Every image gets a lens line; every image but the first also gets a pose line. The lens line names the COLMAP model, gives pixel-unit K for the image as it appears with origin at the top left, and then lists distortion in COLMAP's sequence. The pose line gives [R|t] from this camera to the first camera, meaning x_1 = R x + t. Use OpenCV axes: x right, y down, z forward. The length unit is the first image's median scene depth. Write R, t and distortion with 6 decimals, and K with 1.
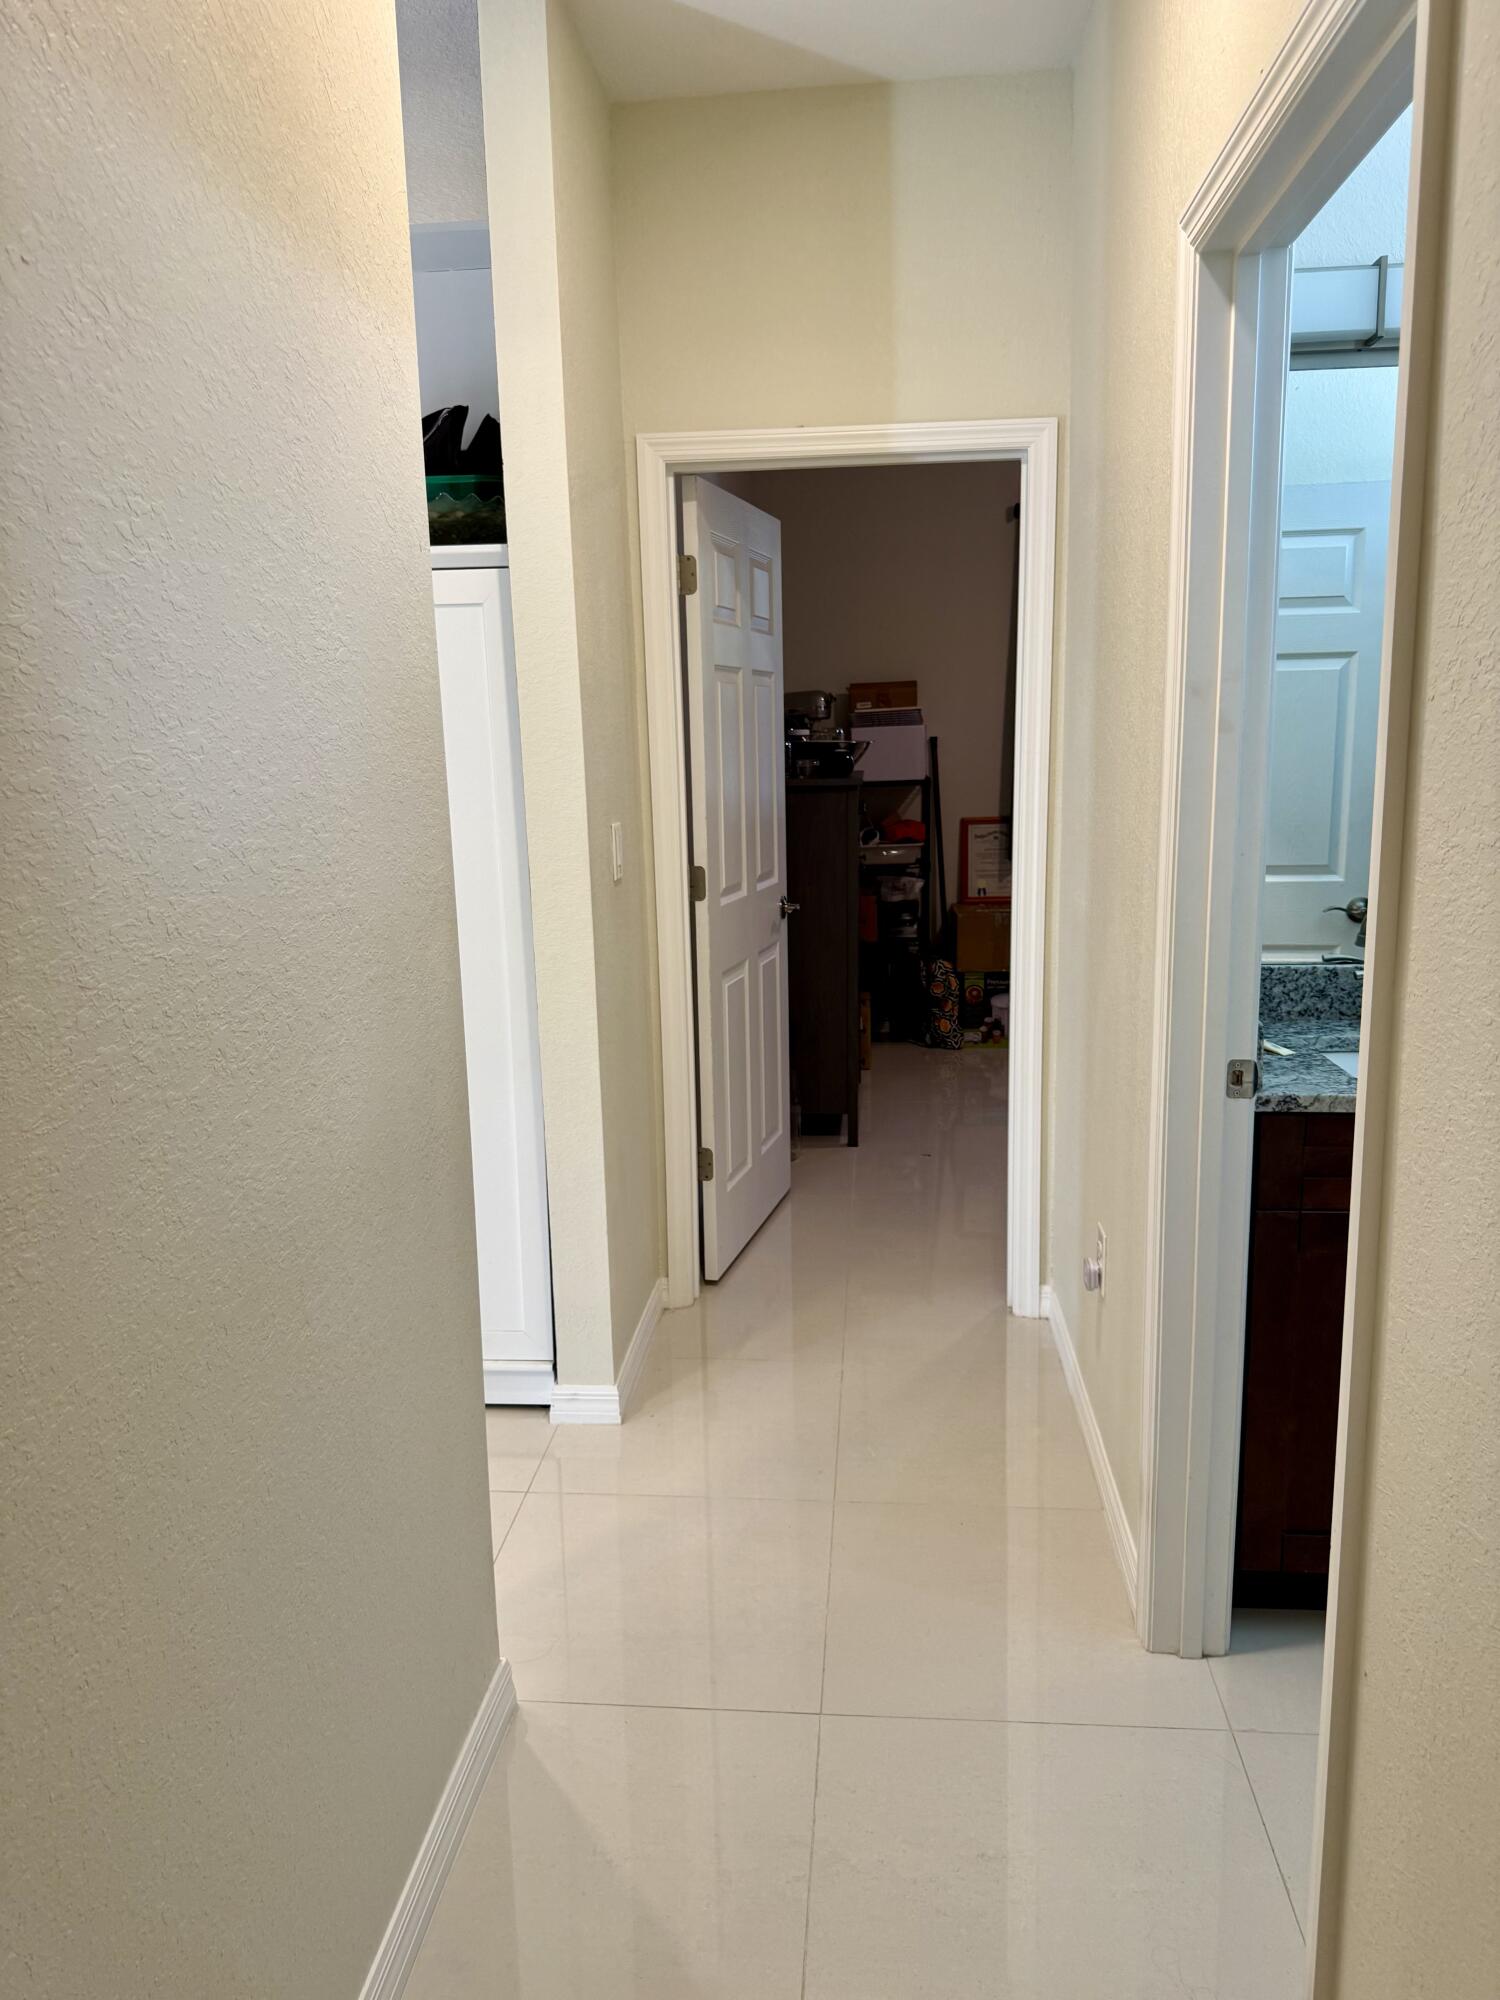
lens RADIAL K [[1416.9, 0, 750.0], [0, 1416.9, 1000.0], [0, 0, 1]] dist [-0.004234, -0.002402]
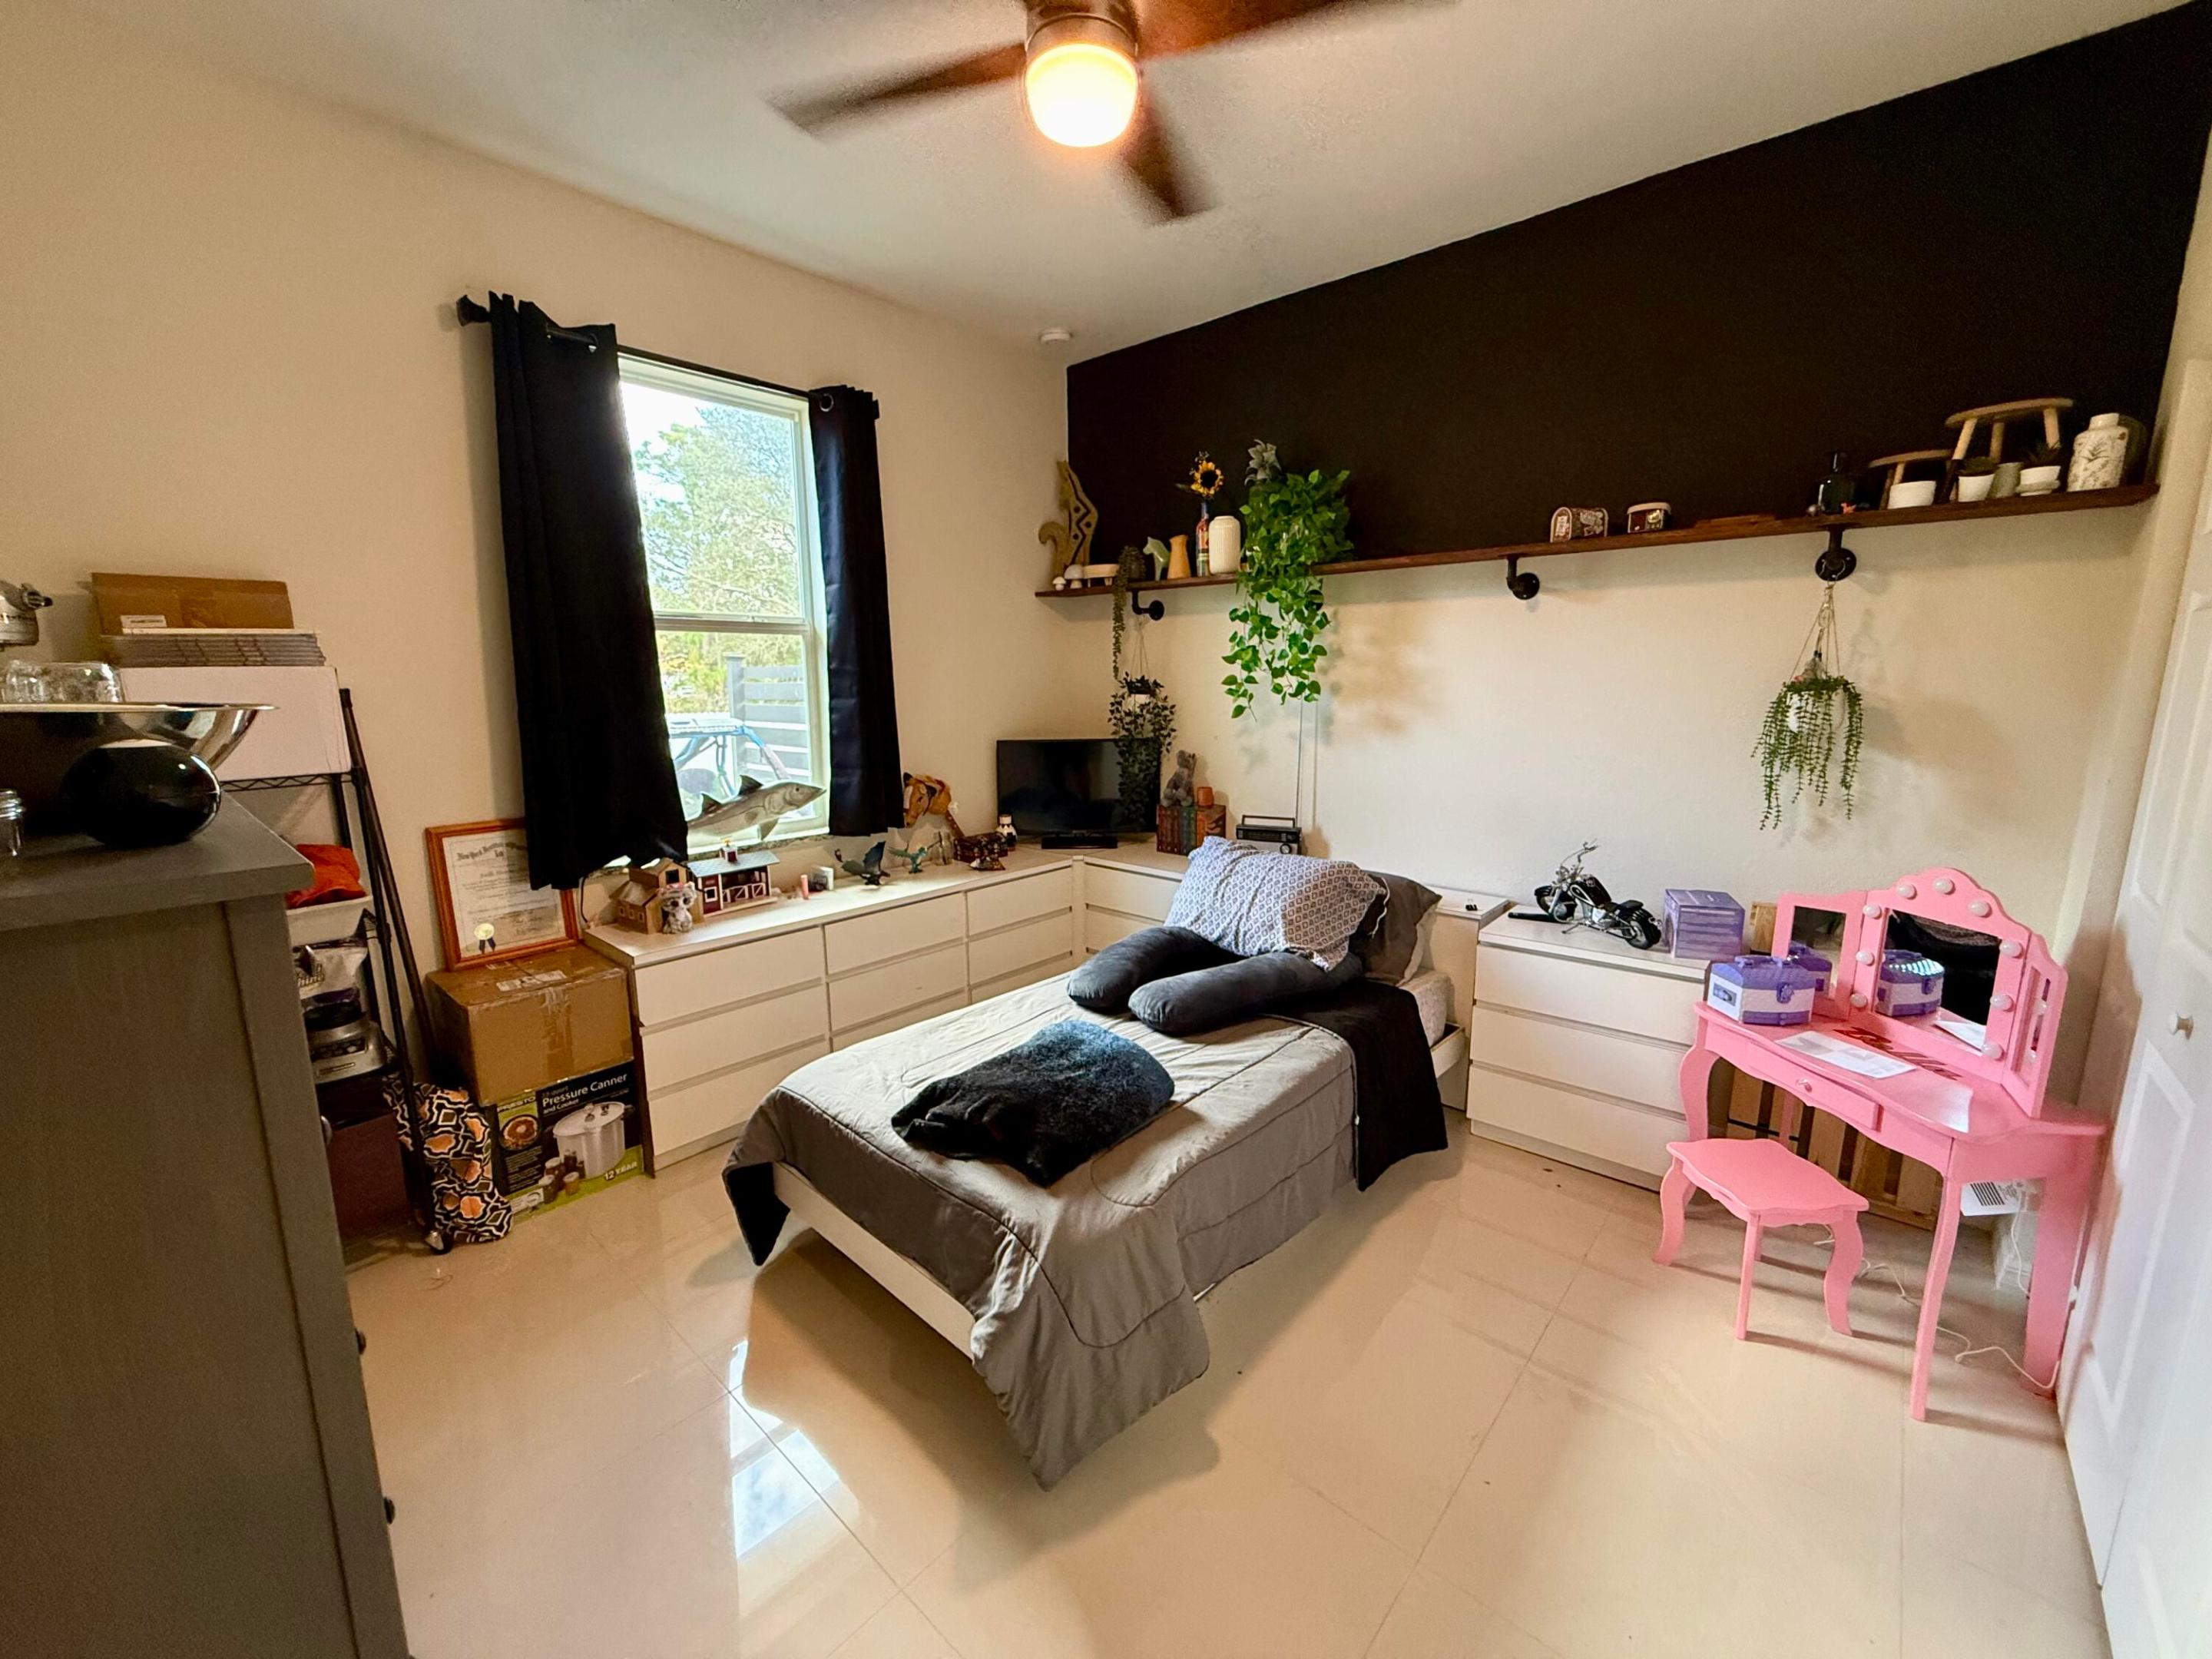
lens RADIAL K [[881.2, 0, 1103.2], [0, 881.2, 833.0], [0, 0, 1]] dist [-0.001102, 0.000085]
pose [[0.593454, -0.124973, 0.795106, 0.028241], [0.139075, 0.988935, 0.051635, -0.110219], [-0.792761, 0.079936, 0.604268, 0.581575]]
